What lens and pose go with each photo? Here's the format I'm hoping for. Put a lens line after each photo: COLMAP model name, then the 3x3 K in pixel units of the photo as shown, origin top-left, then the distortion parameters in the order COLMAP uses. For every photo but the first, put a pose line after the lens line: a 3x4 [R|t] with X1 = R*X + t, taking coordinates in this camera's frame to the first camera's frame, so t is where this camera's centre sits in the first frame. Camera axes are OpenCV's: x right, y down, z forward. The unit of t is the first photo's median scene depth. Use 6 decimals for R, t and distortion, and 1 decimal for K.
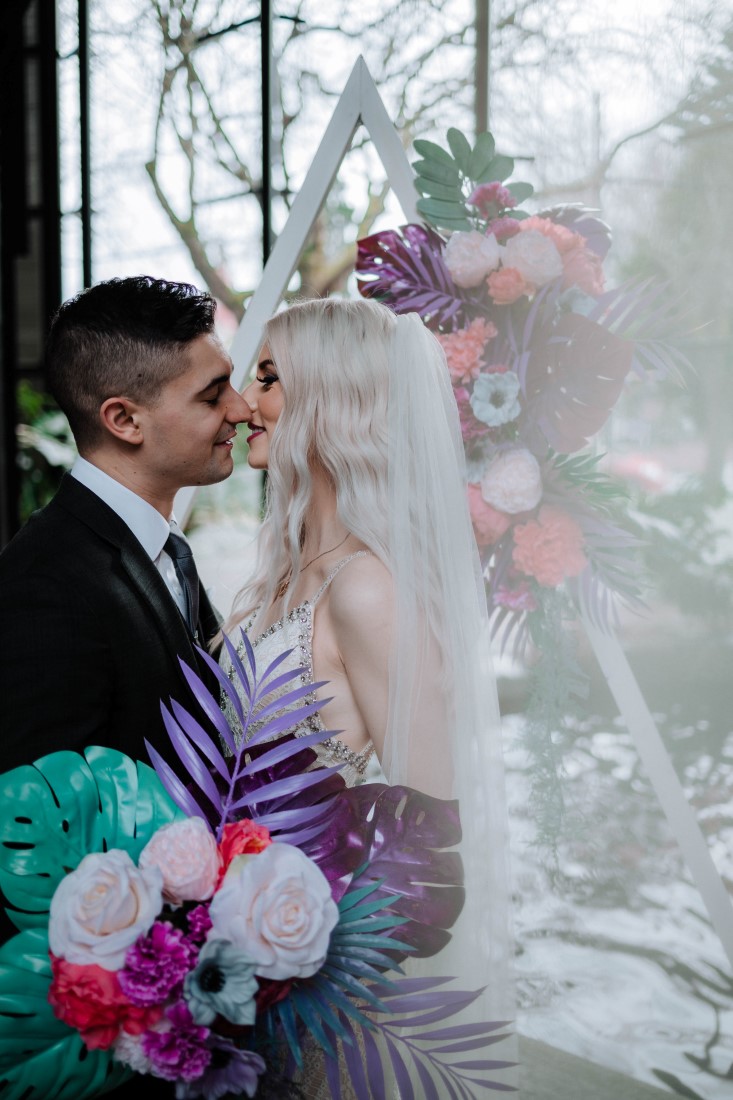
lens RADIAL K [[1102.2, 0, 366.5], [0, 1102.2, 550.0], [0, 0, 1]] dist [-0.070475, 0.035081]
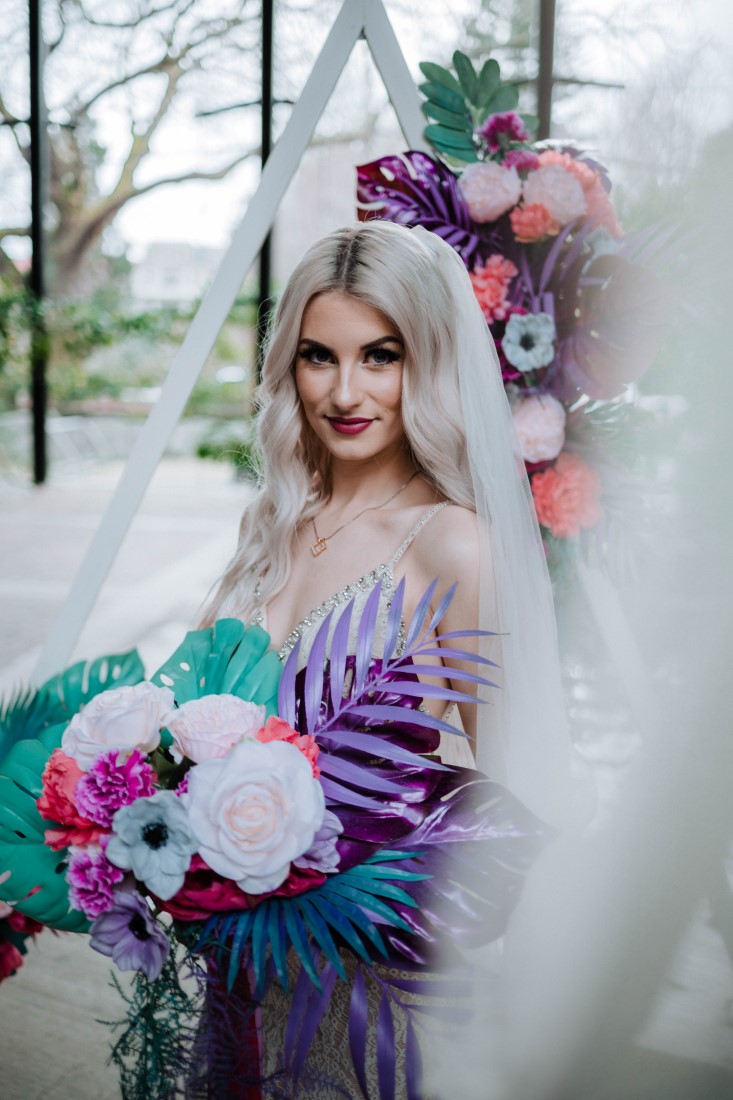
lens RADIAL K [[1102.2, 0, 366.5], [0, 1102.2, 550.0], [0, 0, 1]] dist [-0.070475, 0.035081]
pose [[0.975520, -0.012723, 0.219543, -0.216873], [0.003018, 0.999006, 0.044484, 0.000571], [-0.219891, -0.042733, 0.974588, 0.089556]]
